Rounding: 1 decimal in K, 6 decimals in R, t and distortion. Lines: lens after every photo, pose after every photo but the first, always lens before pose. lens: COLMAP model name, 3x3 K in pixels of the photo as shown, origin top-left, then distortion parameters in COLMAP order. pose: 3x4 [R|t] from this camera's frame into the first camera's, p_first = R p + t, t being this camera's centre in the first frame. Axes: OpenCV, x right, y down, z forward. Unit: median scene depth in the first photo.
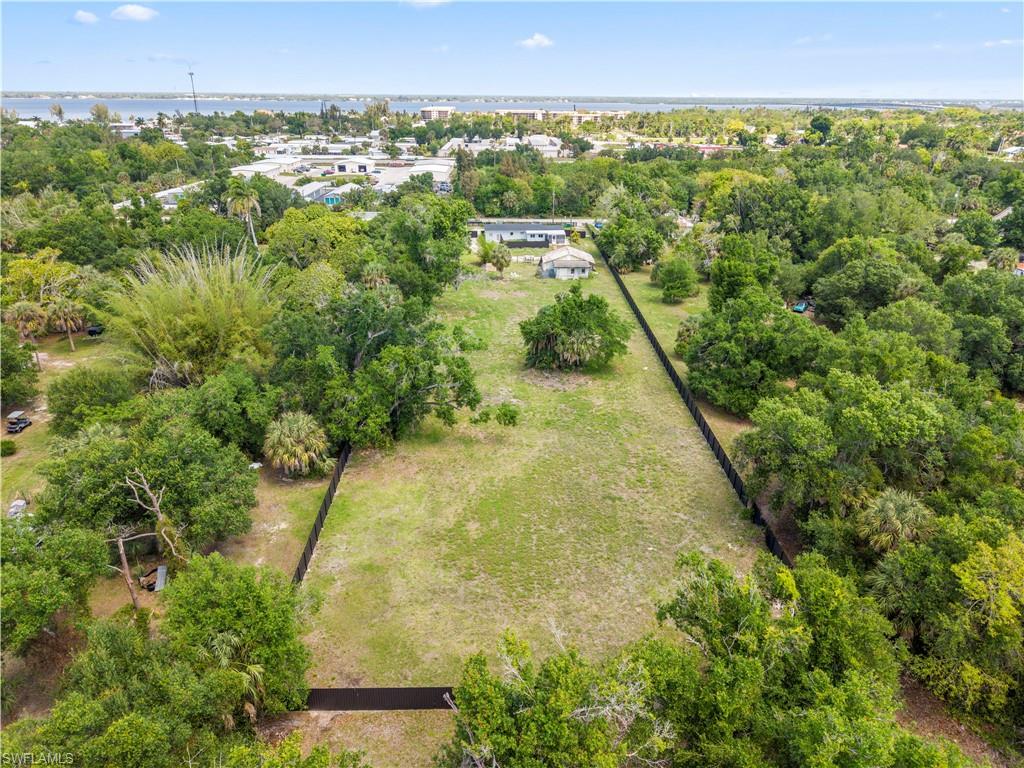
lens RADIAL K [[676.5, 0, 510.0], [0, 676.5, 413.0], [0, 0, 1]] dist [0.028595, -0.027477]
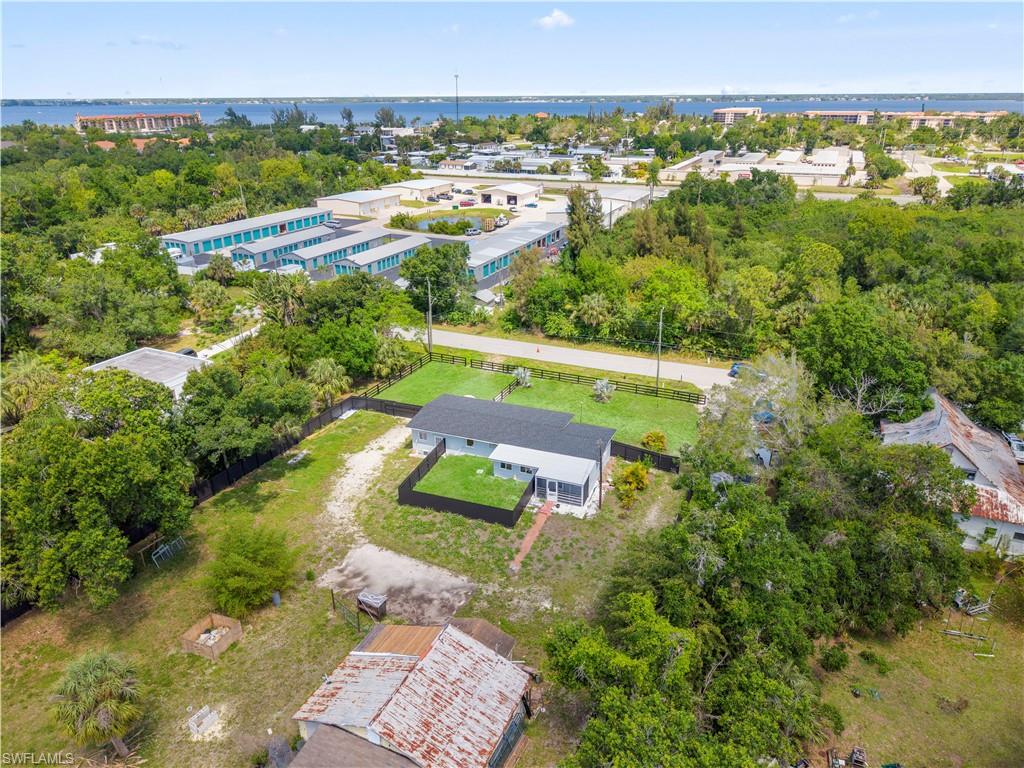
lens RADIAL K [[686.6, 0, 509.4], [0, 686.6, 386.9], [0, 0, 1]] dist [0.034746, -0.035361]
pose [[0.905453, 0.154989, -0.395137, 0.087372], [-0.169949, 0.985449, -0.002904, -0.149401], [0.388937, 0.069783, 0.918618, 0.318804]]
